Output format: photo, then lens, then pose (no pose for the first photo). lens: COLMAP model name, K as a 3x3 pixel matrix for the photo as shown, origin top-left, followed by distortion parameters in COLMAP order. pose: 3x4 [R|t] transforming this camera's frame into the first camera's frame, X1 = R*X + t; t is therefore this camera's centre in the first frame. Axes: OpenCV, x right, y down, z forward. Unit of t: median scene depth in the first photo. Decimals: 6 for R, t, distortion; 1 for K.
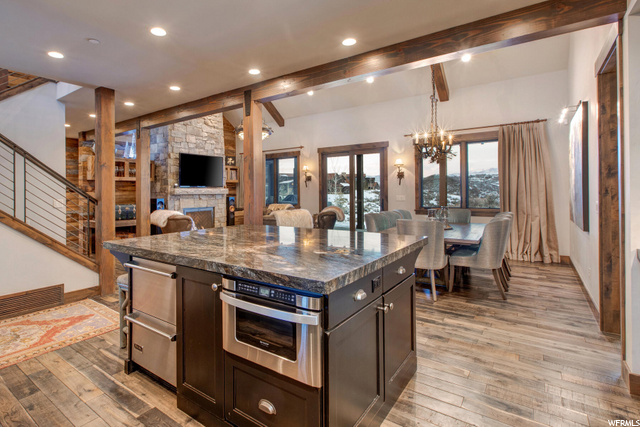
lens RADIAL K [[325.7, 0, 290.1], [0, 325.7, 189.5], [0, 0, 1]] dist [0.010027, -0.001864]
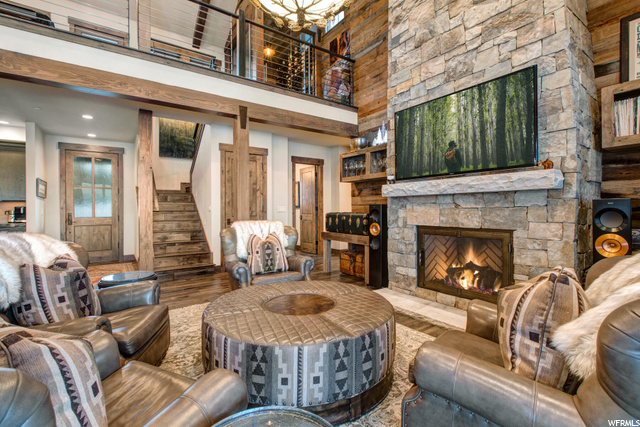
lens RADIAL K [[294.8, 0, 313.0], [0, 294.8, 210.9], [0, 0, 1]] dist [0.002812, 0.000675]
pose [[-0.331310, 0.015134, -0.943401, 0.117623], [0.018415, 0.999785, 0.009571, 0.027226], [0.943342, -0.014202, -0.331517, 0.914944]]
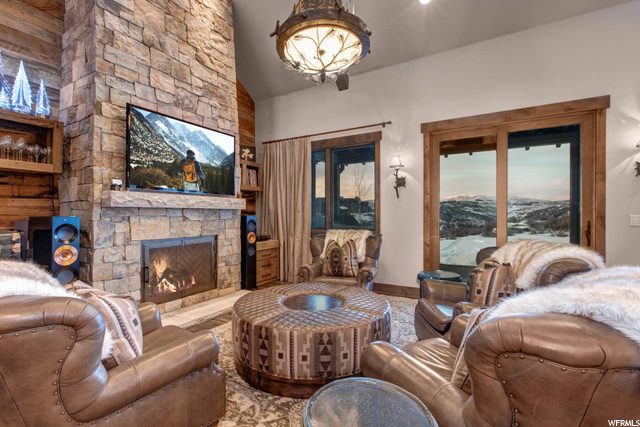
lens RADIAL K [[294.8, 0, 324.6], [0, 294.8, 213.2], [0, 0, 1]] dist [0.002812, 0.000675]
pose [[0.993461, 0.007857, 0.113897, -0.122231], [-0.008299, 0.999960, 0.003405, 0.017298], [-0.113866, -0.004328, 0.993487, 0.541581]]
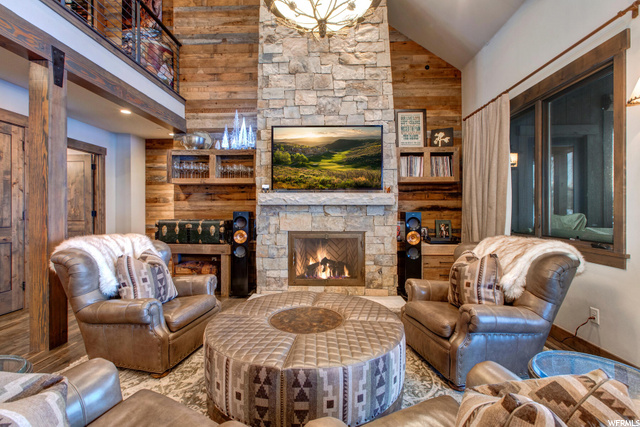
lens RADIAL K [[294.8, 0, 318.7], [0, 294.8, 211.4], [0, 0, 1]] dist [0.002812, 0.000675]
pose [[0.562295, 0.011138, -0.826861, 0.091399], [-0.000031, 0.999910, 0.013448, 0.017390], [0.826936, -0.007536, 0.562245, 0.703778]]
